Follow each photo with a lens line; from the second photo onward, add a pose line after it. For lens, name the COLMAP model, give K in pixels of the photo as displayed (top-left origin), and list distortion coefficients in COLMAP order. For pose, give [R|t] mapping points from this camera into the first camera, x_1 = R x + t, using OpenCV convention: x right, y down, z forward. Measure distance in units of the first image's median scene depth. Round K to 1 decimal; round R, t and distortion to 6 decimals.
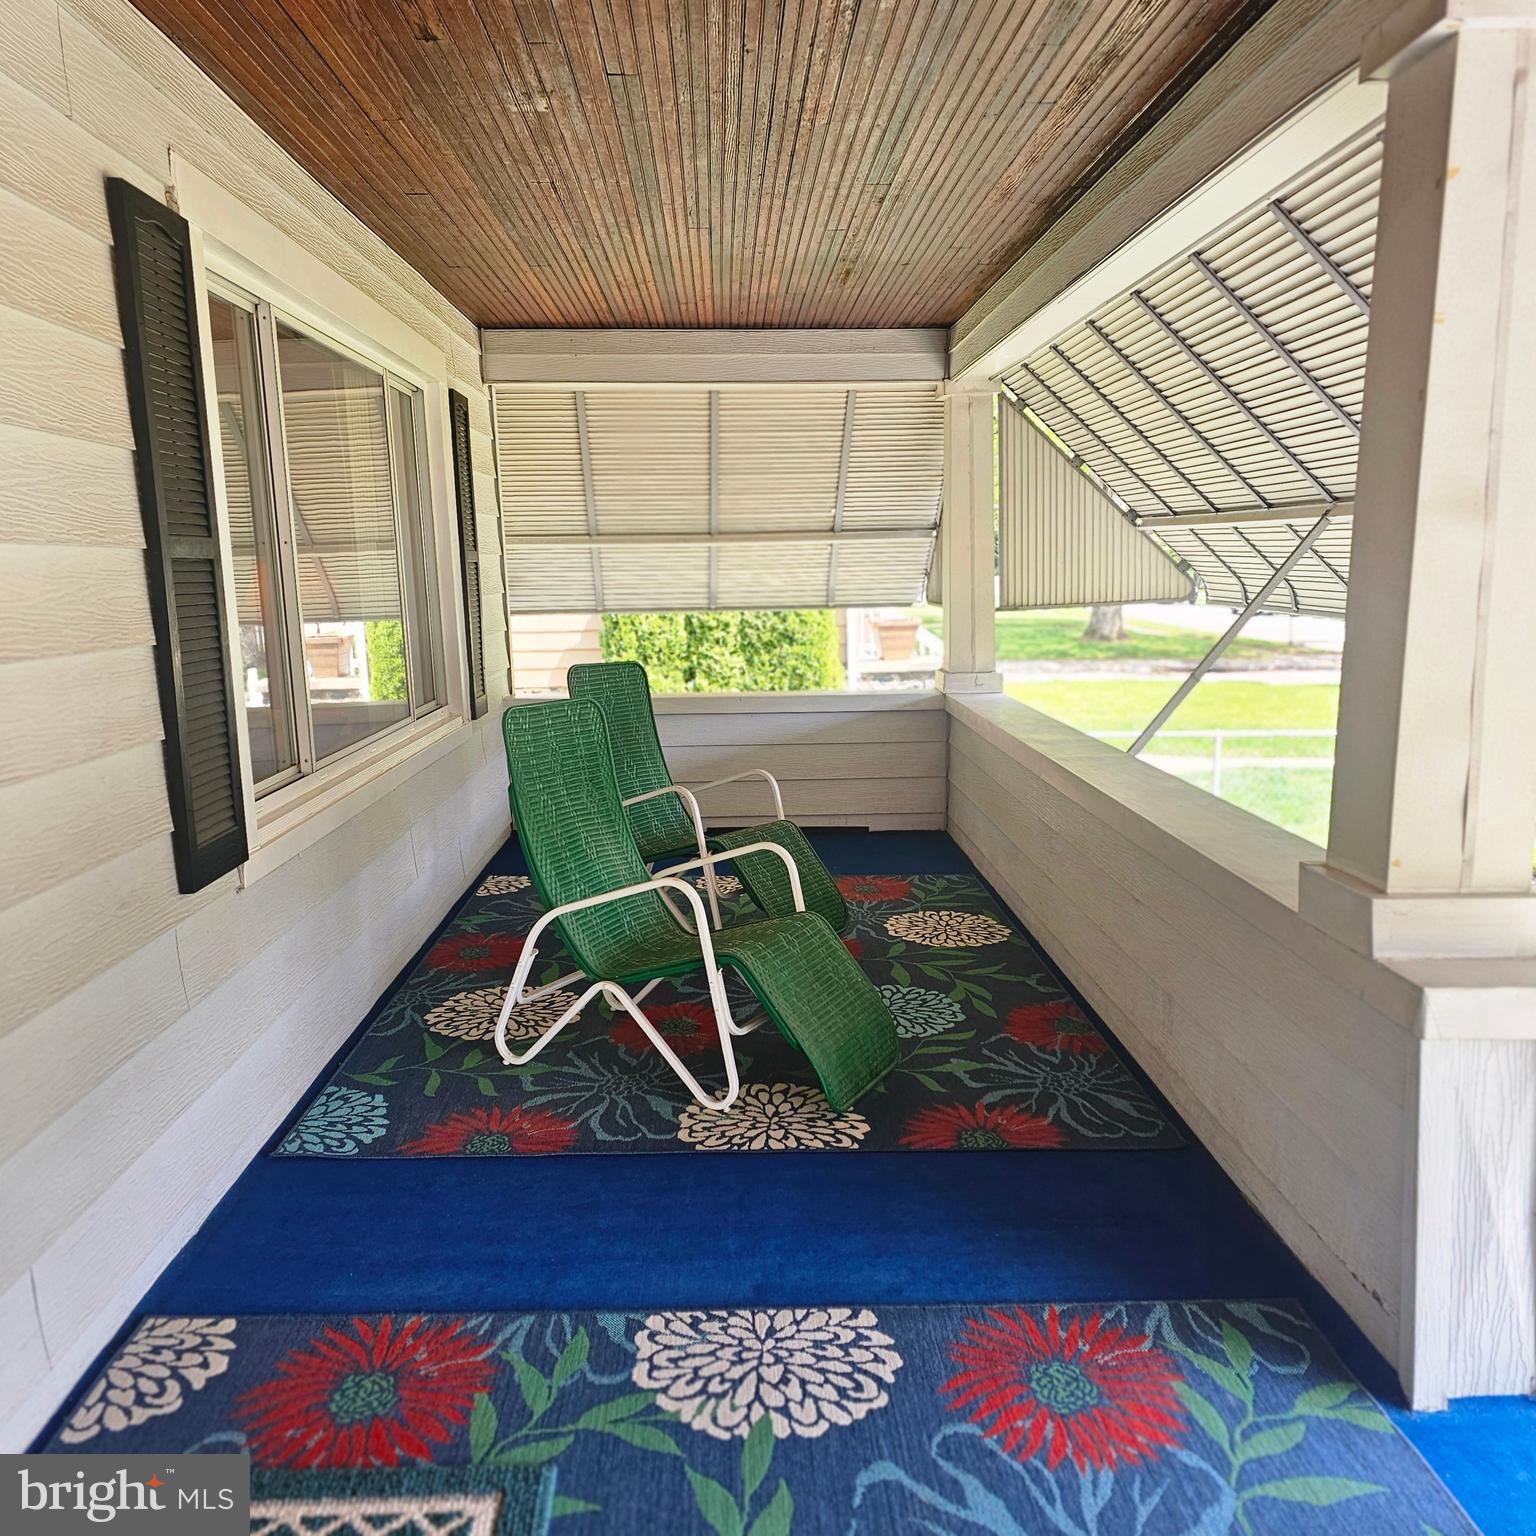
lens RADIAL K [[1292.9, 0, 765.3], [0, 1292.9, 769.4], [0, 0, 1]] dist [-0.010679, -0.015466]
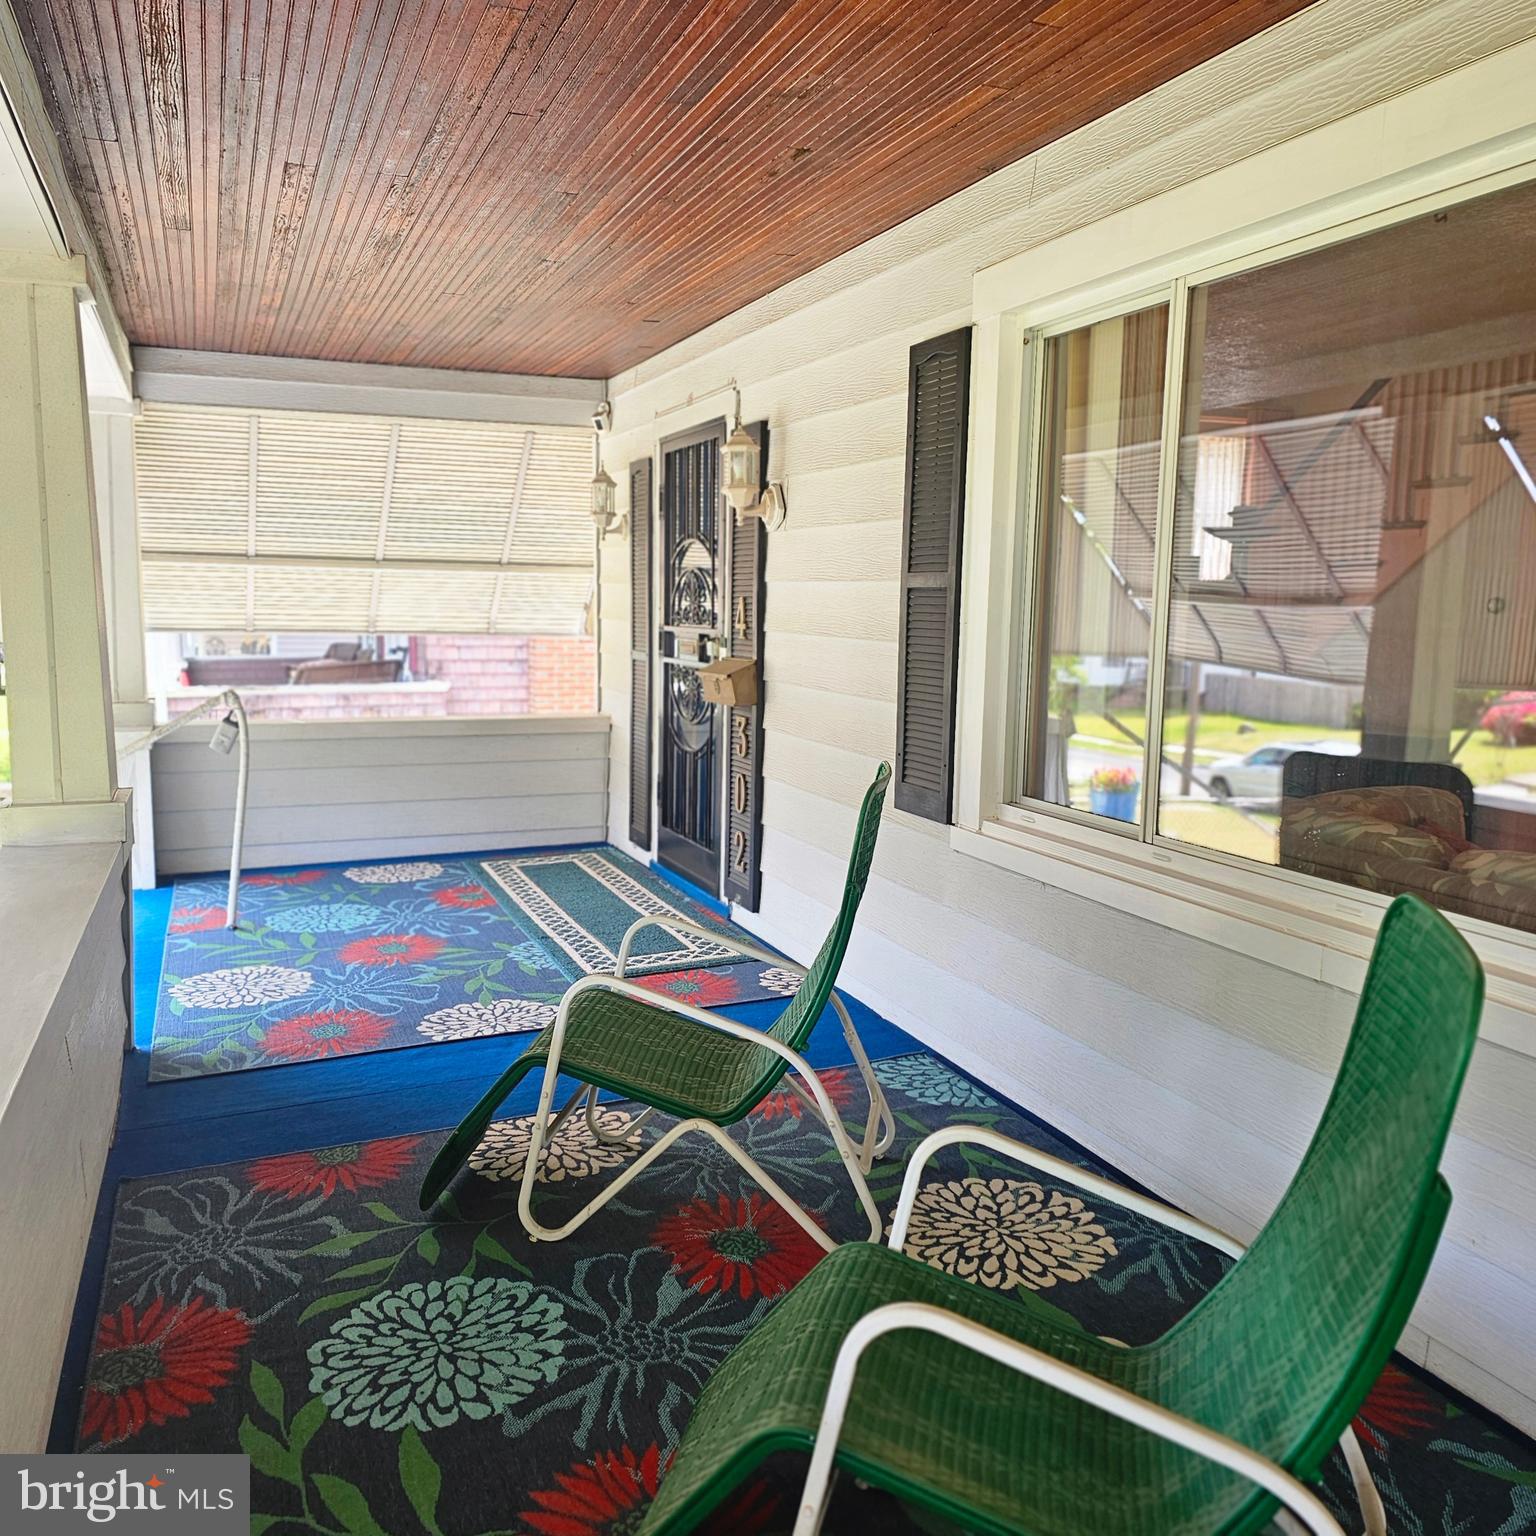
lens RADIAL K [[1292.9, 0, 766.3], [0, 1292.9, 766.7], [0, 0, 1]] dist [-0.010679, -0.015466]
pose [[-0.934257, 0.051581, -0.352849, 0.188545], [-0.053090, 0.958337, 0.280663, -0.302589], [0.352625, 0.280944, -0.892595, 1.886314]]
